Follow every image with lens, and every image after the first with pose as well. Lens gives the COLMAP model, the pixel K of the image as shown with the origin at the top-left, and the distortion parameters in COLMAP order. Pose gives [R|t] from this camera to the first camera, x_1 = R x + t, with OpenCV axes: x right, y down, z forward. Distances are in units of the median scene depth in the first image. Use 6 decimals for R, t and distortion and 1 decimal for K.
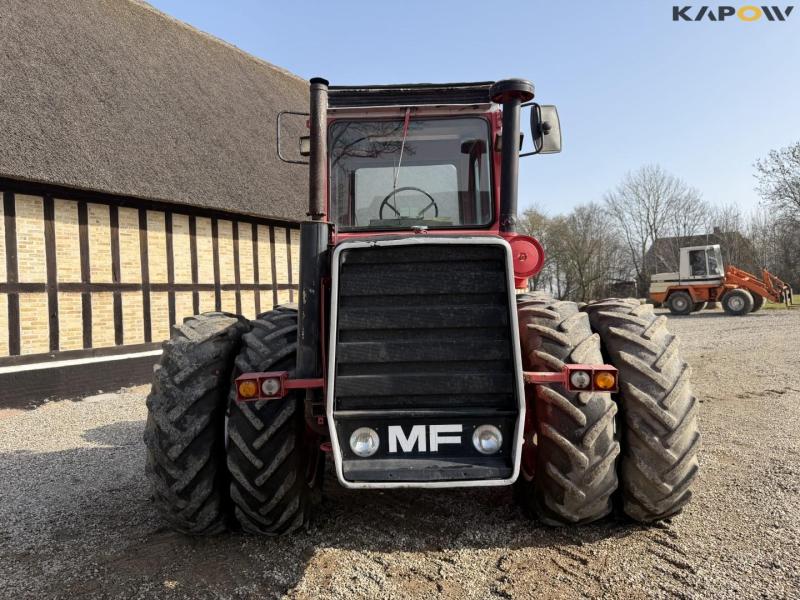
lens RADIAL K [[579.9, 0, 404.2], [0, 579.9, 294.4], [0, 0, 1]] dist [0.028510, -0.007723]
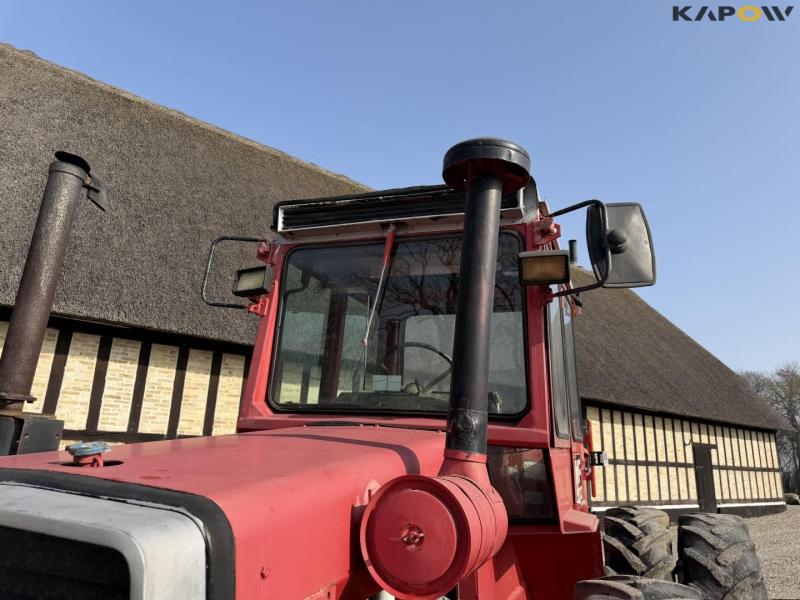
lens RADIAL K [[584.3, 0, 392.6], [0, 584.3, 269.8], [0, 0, 1]] dist [-0.003908, -0.005127]
pose [[0.929248, -0.029970, -0.368240, 0.112564], [-0.080406, 0.956409, -0.280744, -0.040611], [0.360602, 0.290490, 0.886331, 0.201028]]
